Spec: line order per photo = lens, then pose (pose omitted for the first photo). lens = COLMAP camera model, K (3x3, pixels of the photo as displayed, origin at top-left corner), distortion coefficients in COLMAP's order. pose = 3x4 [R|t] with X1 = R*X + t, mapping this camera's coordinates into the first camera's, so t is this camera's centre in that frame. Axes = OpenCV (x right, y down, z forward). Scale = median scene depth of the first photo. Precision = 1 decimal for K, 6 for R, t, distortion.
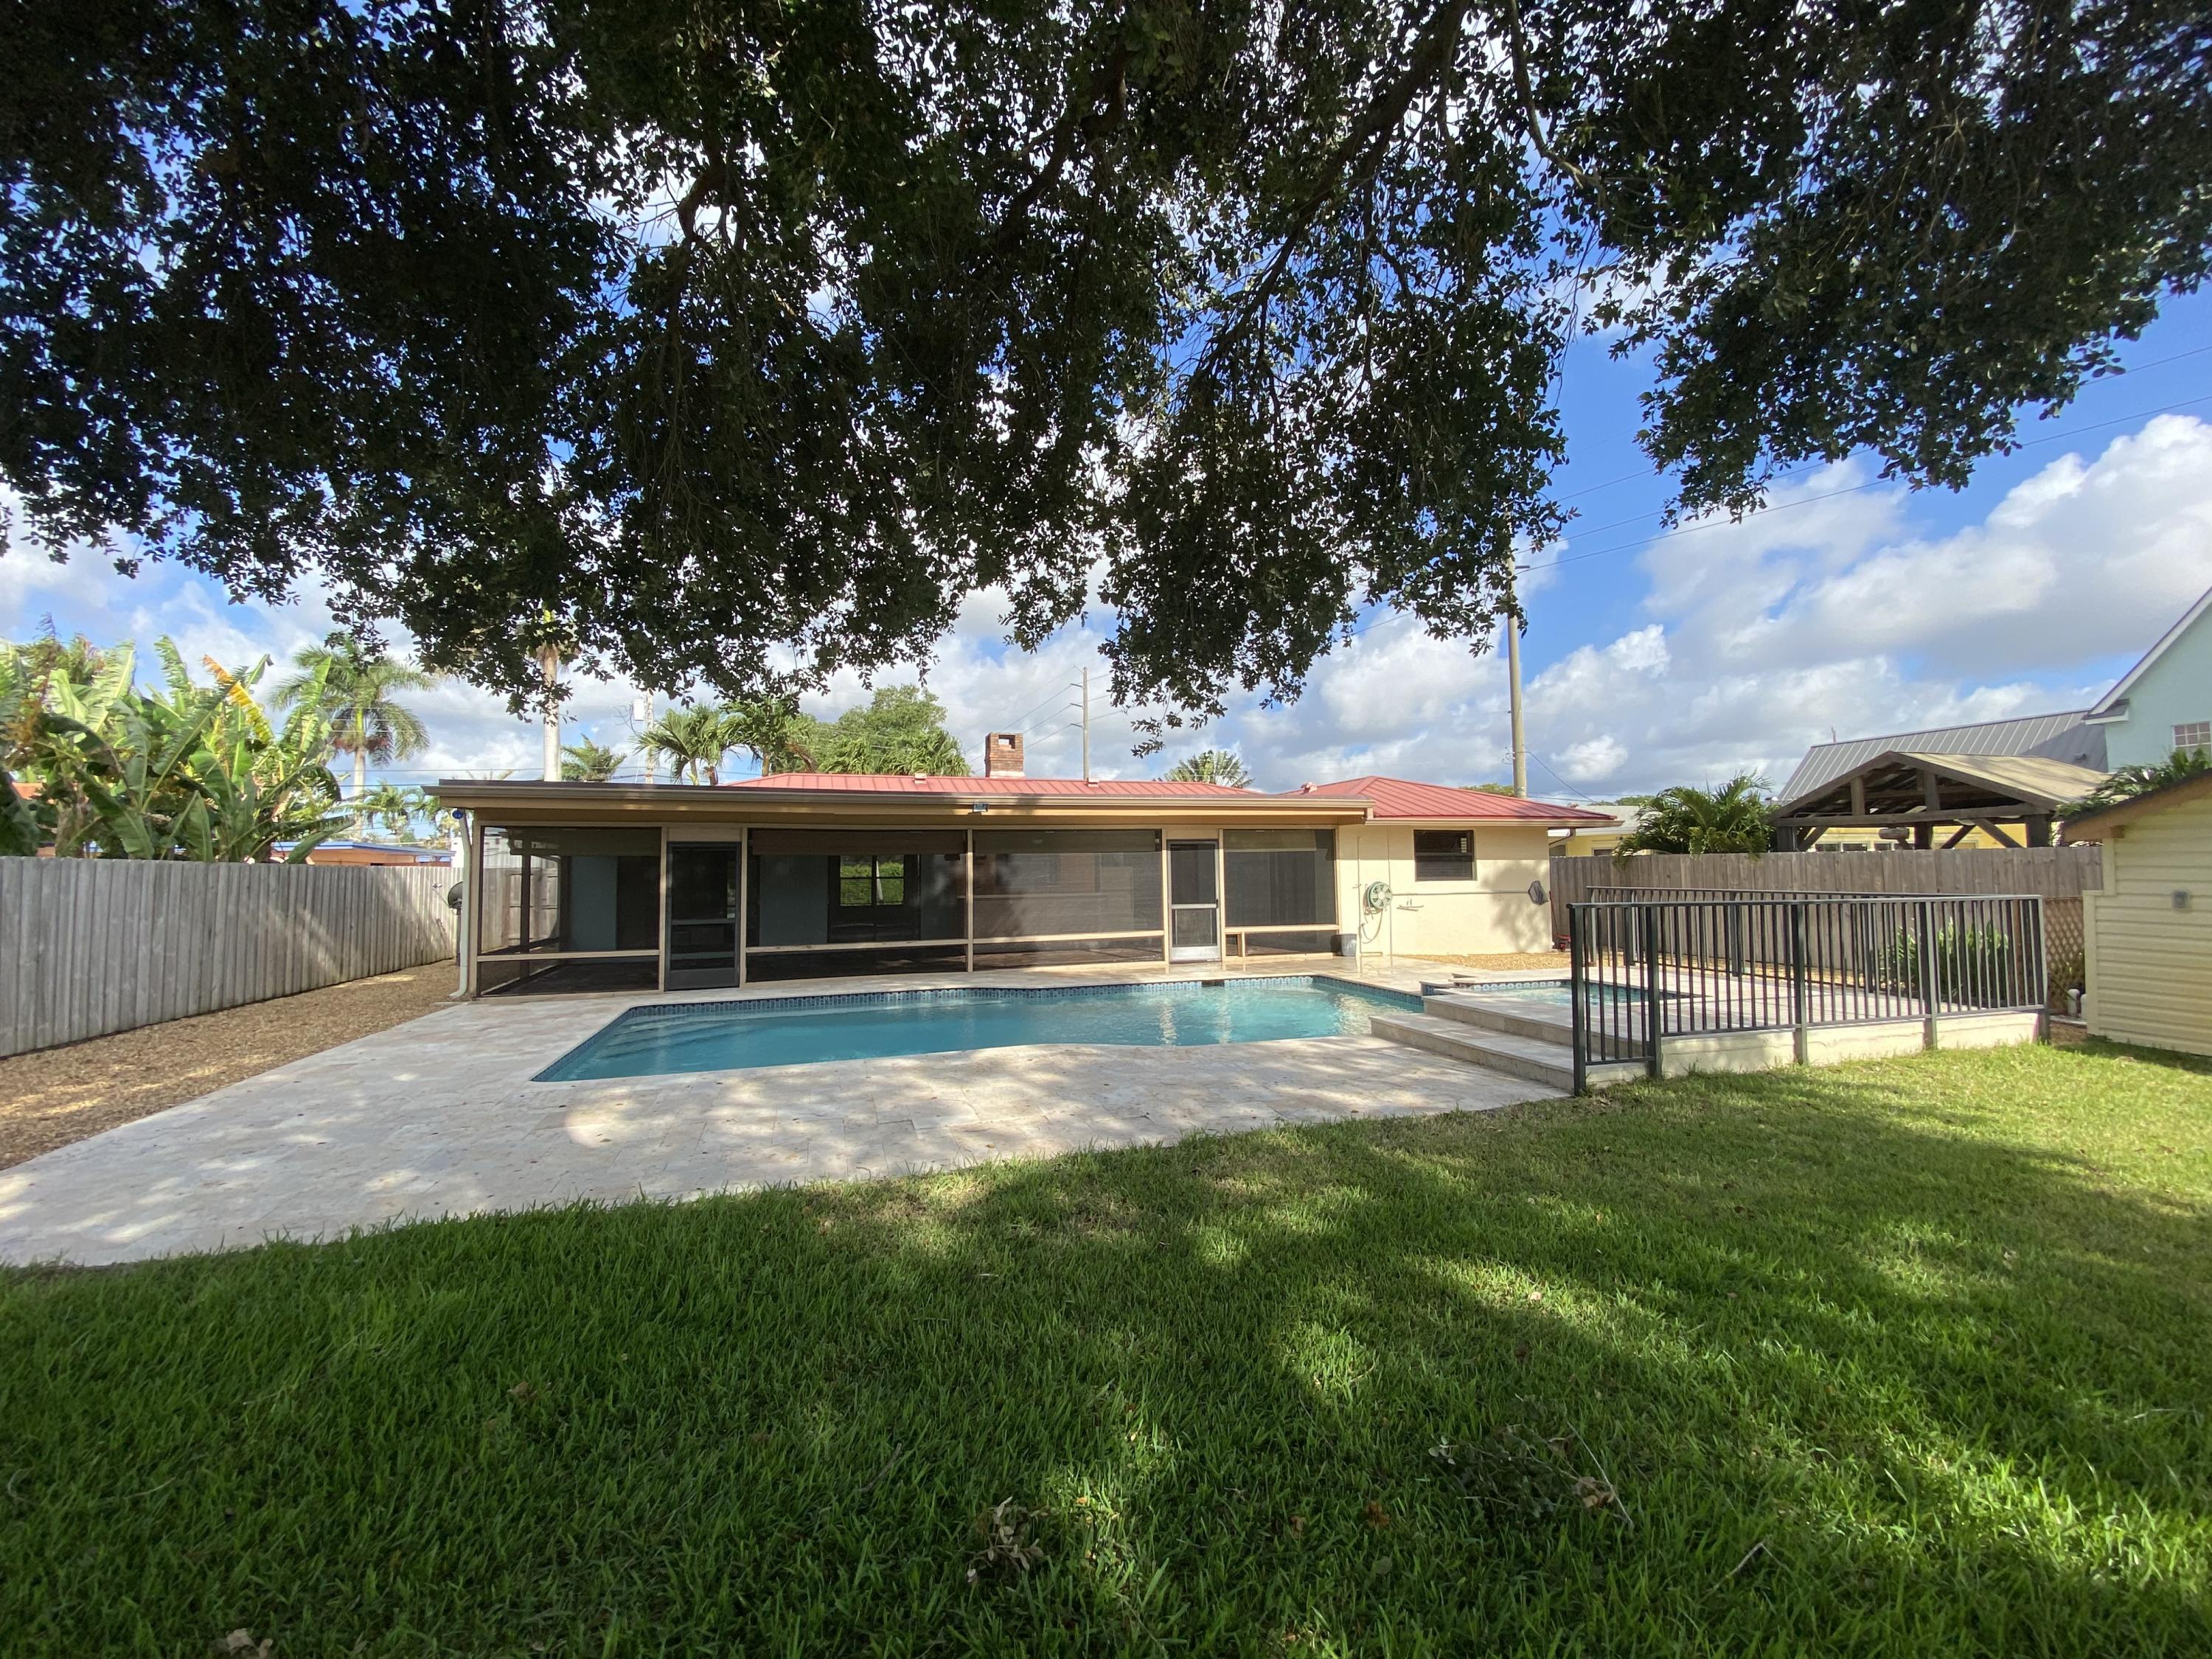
lens RADIAL K [[897.1, 0, 1099.1], [0, 897.1, 820.2], [0, 0, 1]] dist [0.005721, -0.007934]
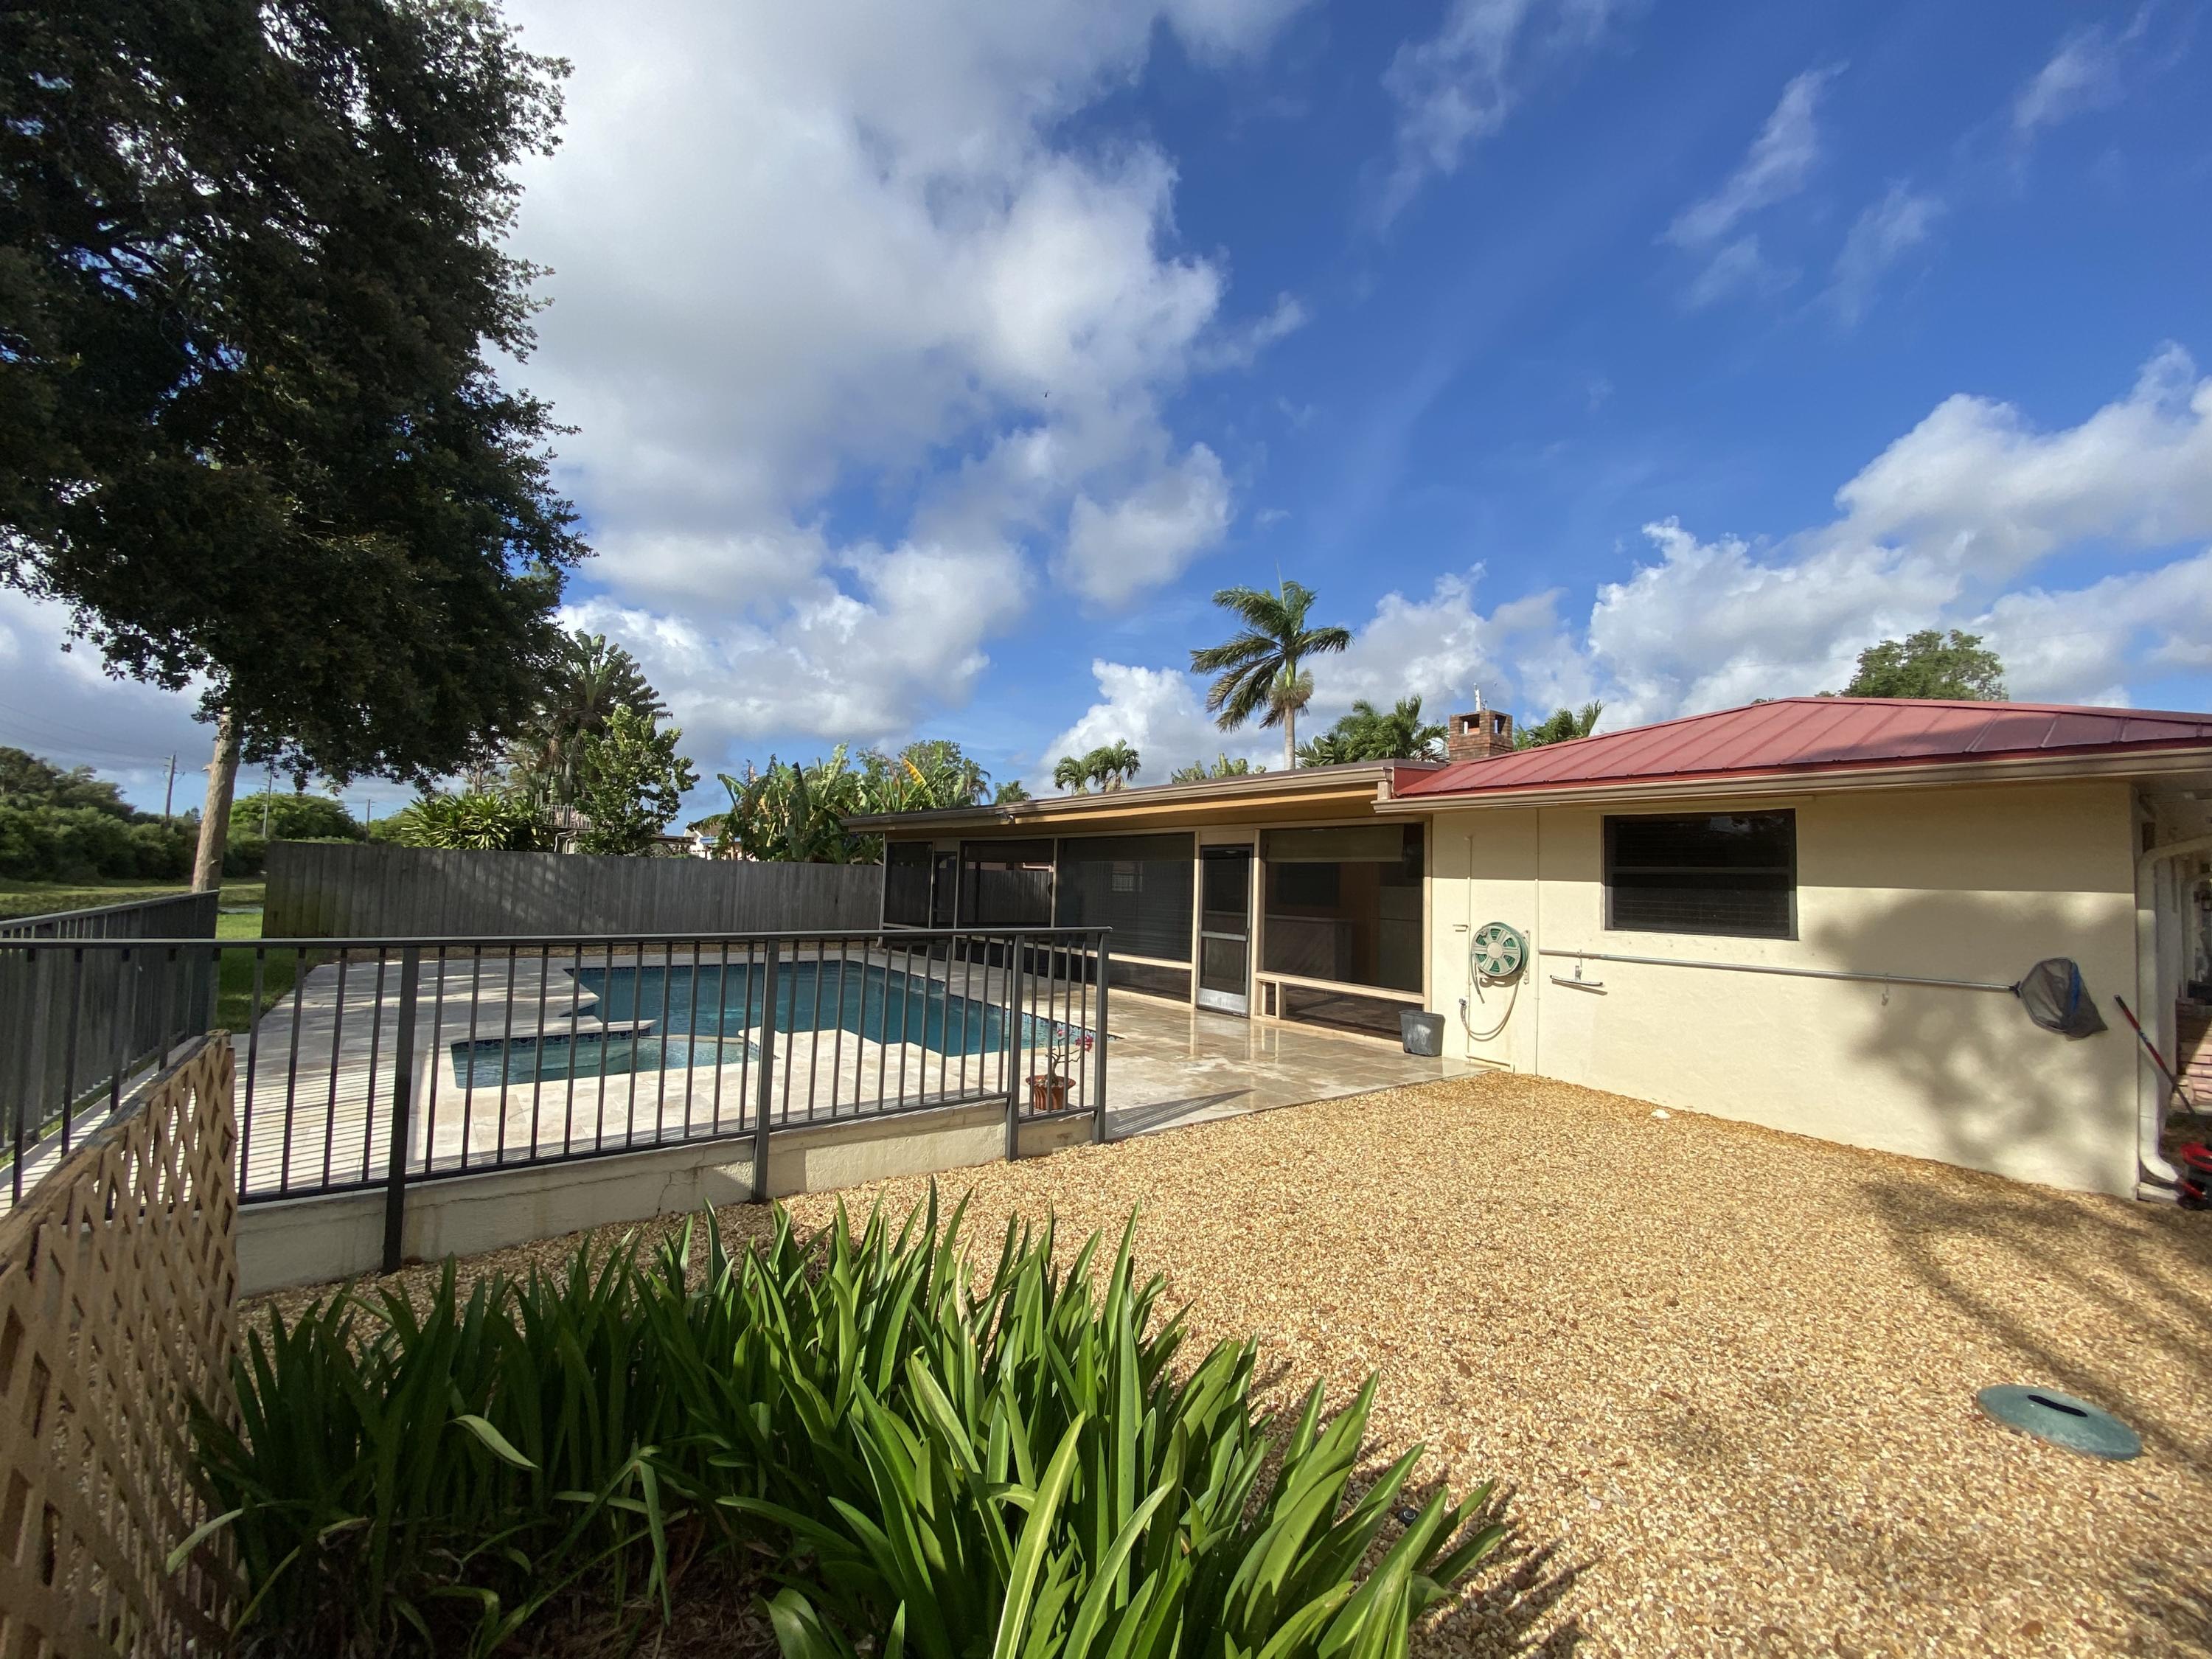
lens RADIAL K [[935.5, 0, 1079.7], [0, 935.5, 868.2], [0, 0, 1]] dist [-0.003089, -0.001908]
pose [[0.332903, 0.006787, -0.942937, 0.774768], [0.012139, 0.999860, 0.011483, 0.030112], [0.942883, -0.015269, 0.332774, 0.630246]]
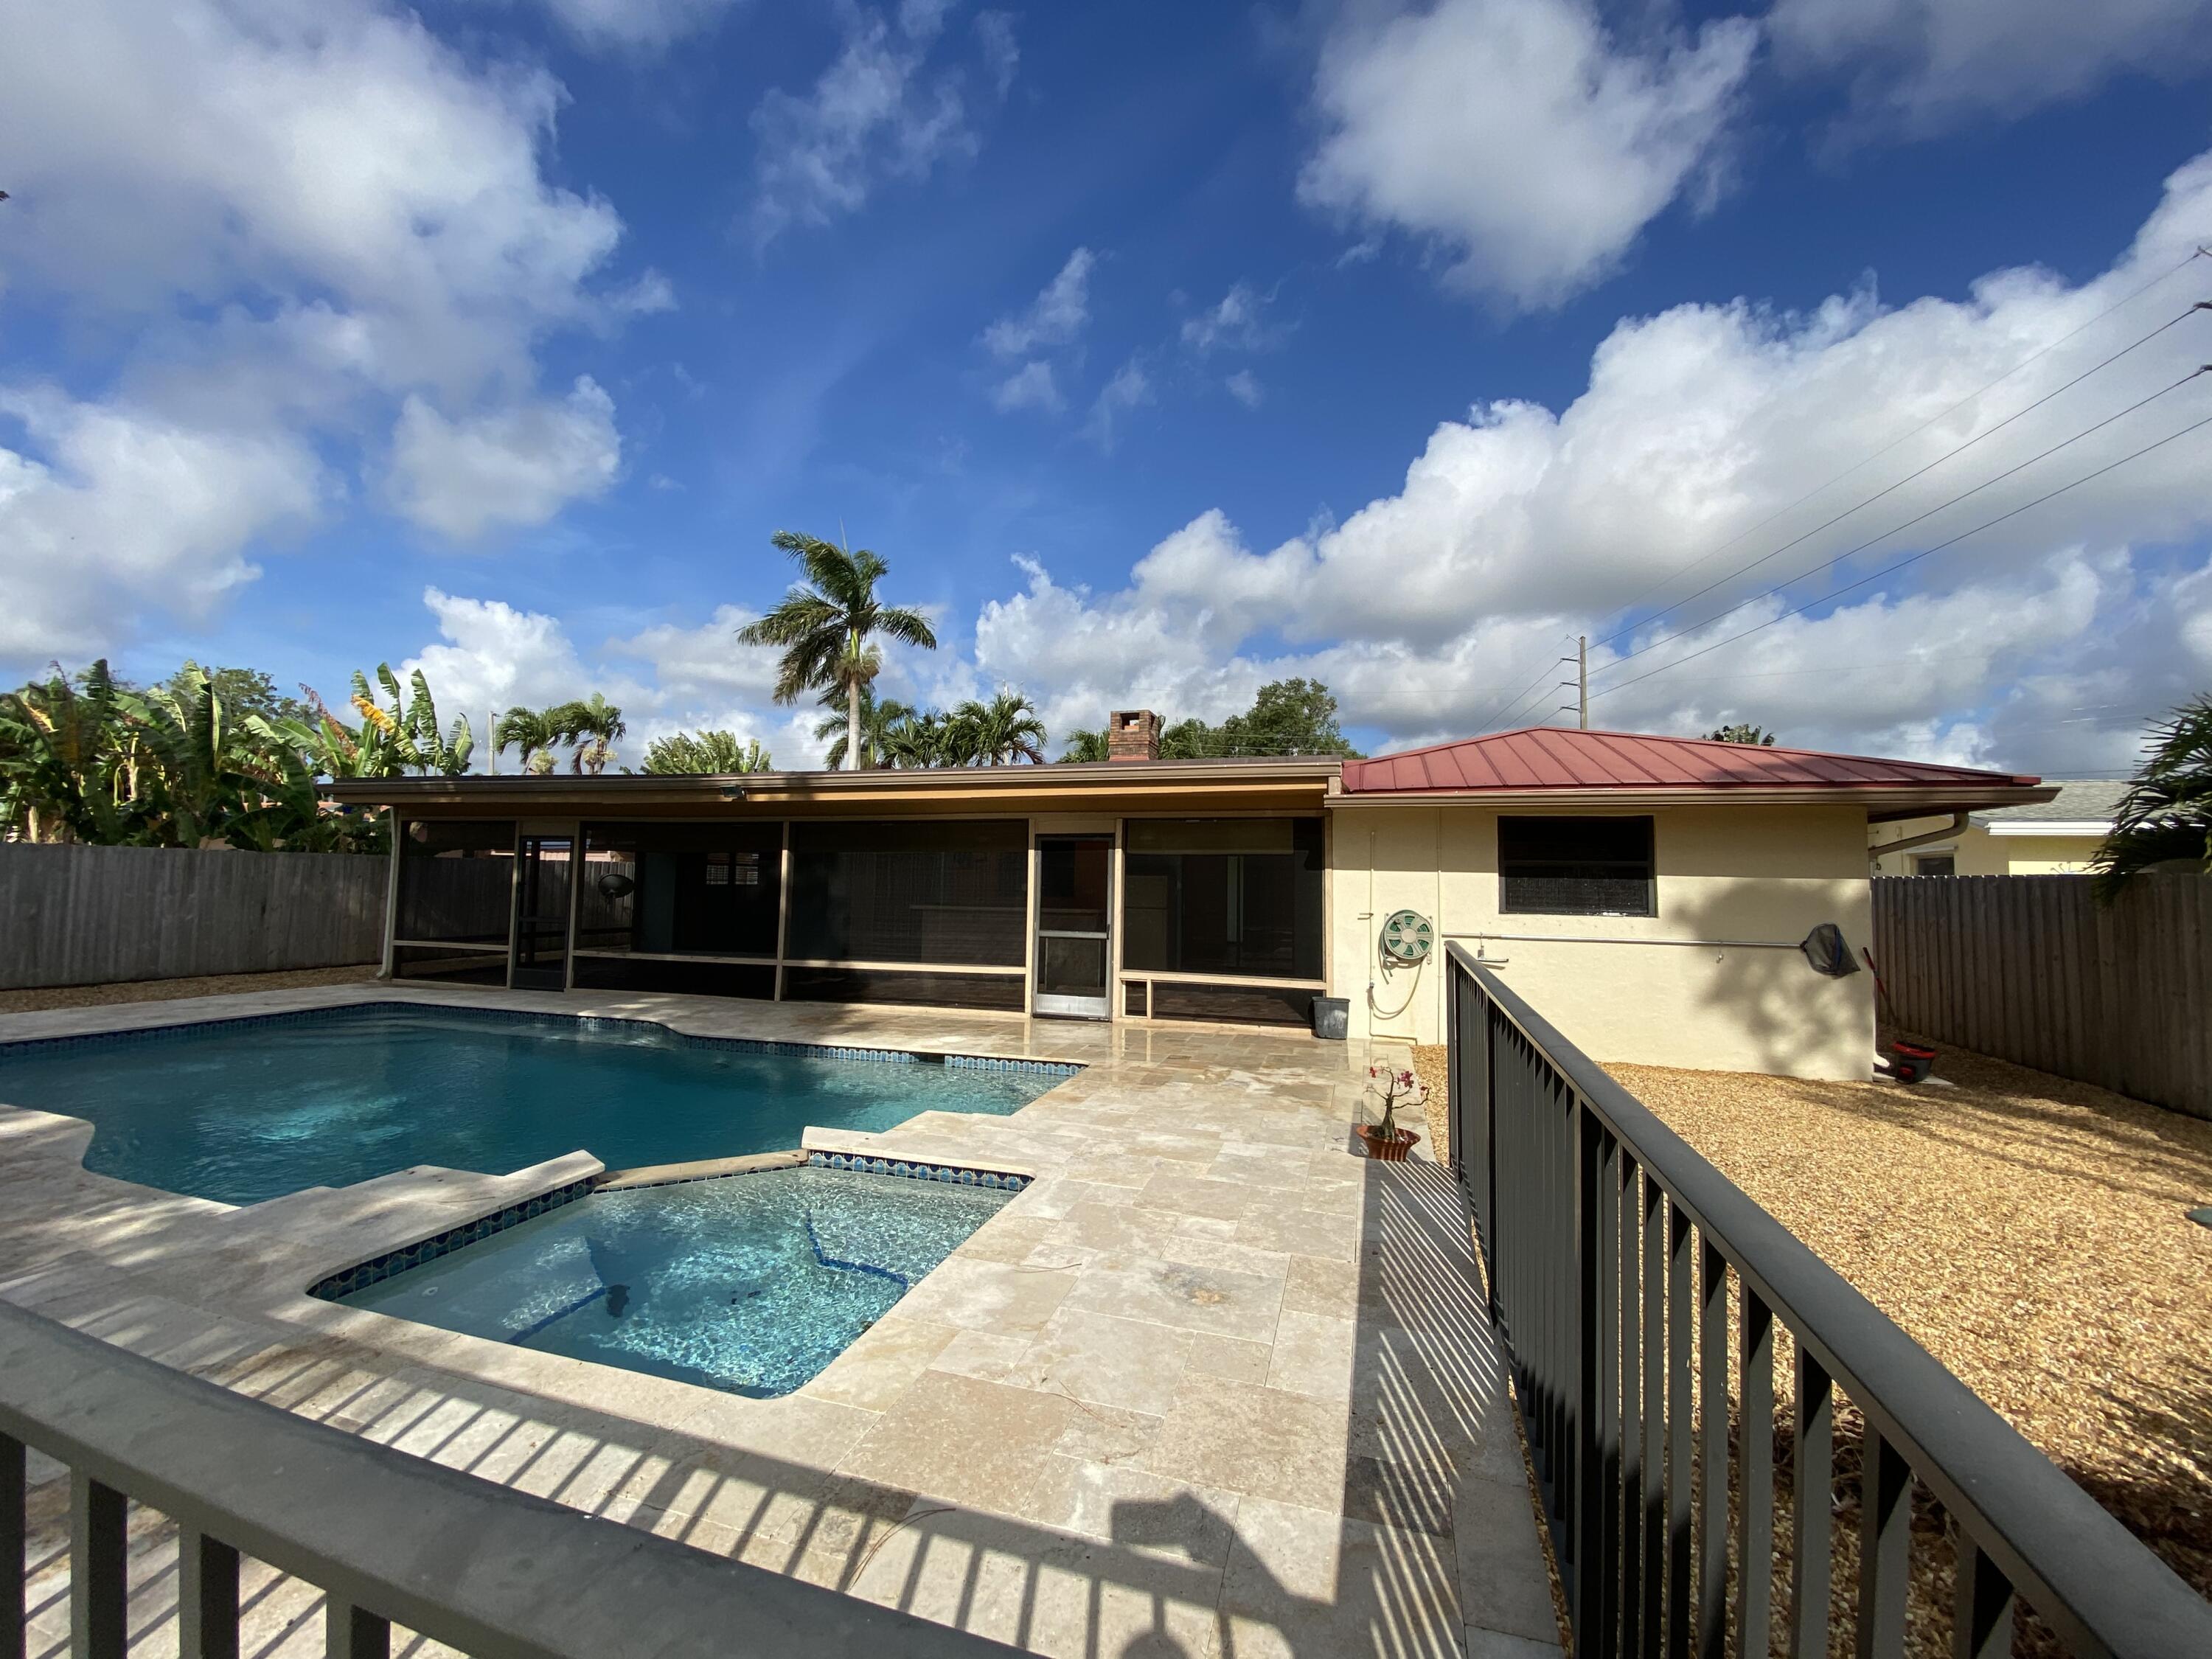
lens RADIAL K [[897.1, 0, 1085.4], [0, 897.1, 796.4], [0, 0, 1]] dist [0.005721, -0.007934]
pose [[0.838662, -0.023061, -0.544164, 0.473407], [0.005613, 0.999416, -0.033703, 0.015876], [0.544623, 0.025211, 0.838302, 0.439707]]
